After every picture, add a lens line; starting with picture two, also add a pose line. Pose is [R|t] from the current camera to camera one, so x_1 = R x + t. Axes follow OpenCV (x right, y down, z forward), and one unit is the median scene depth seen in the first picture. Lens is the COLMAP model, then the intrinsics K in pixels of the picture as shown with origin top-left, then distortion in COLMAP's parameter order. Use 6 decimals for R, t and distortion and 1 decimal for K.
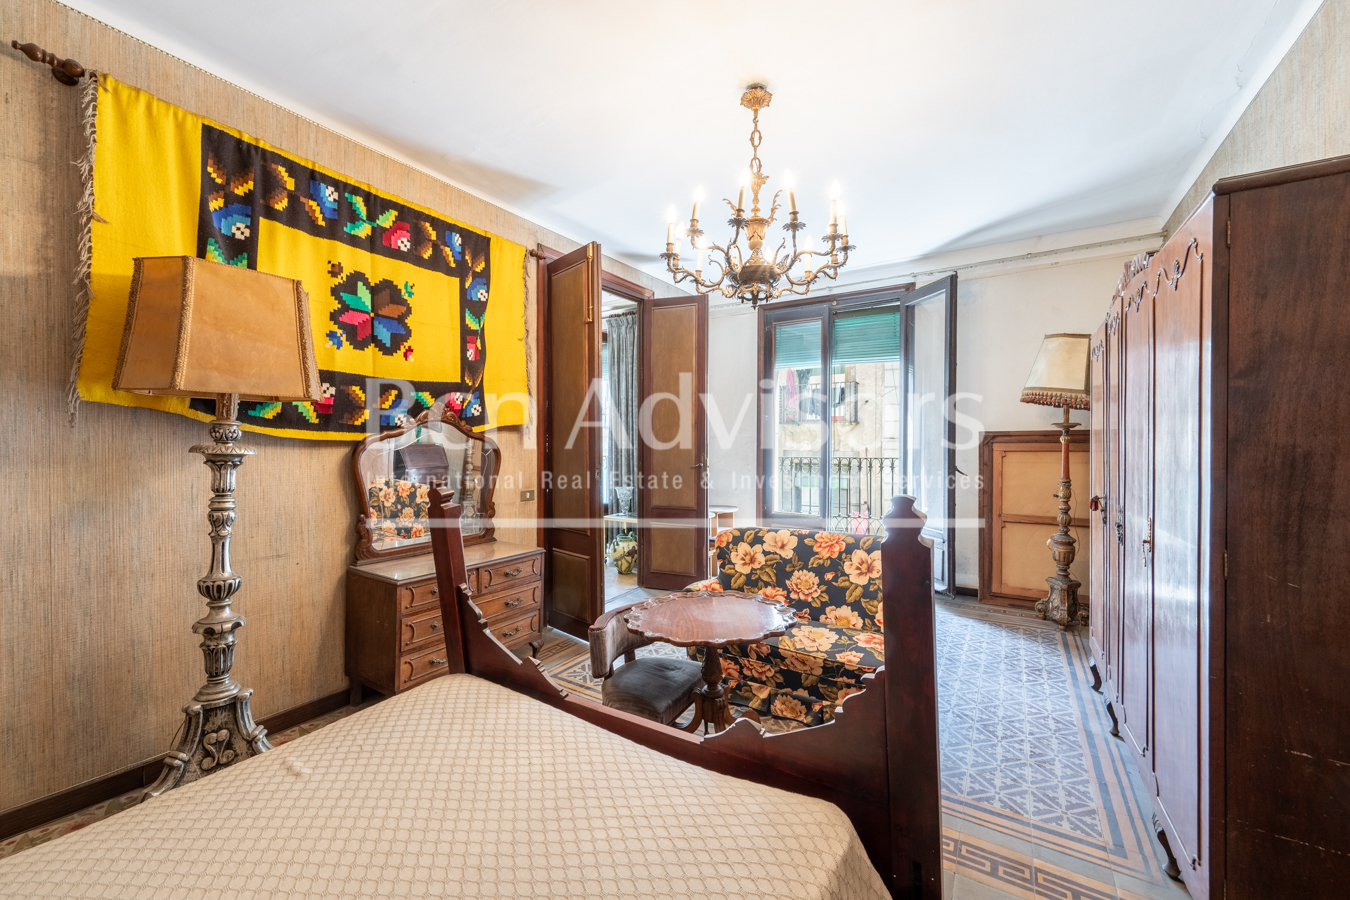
lens RADIAL K [[534.7, 0, 669.7], [0, 534.7, 448.5], [0, 0, 1]] dist [0.001205, -0.000222]
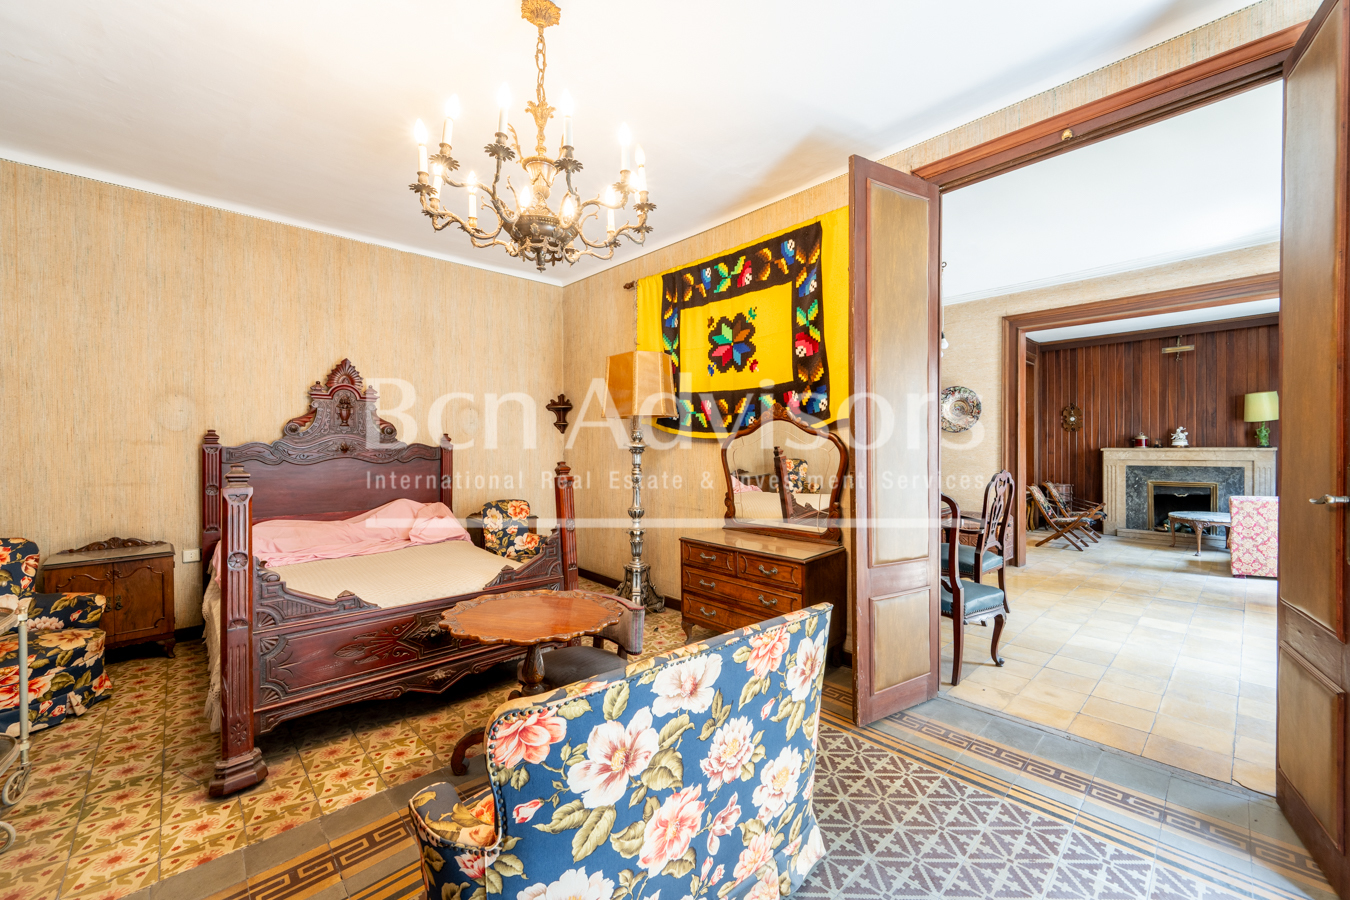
lens RADIAL K [[534.7, 0, 669.7], [0, 534.7, 448.5], [0, 0, 1]] dist [0.001205, -0.000222]
pose [[-0.249702, 0.006083, -0.968304, 0.761375], [-0.004010, 0.999965, 0.007316, 0.001427], [0.968315, 0.005710, -0.249669, 1.158654]]
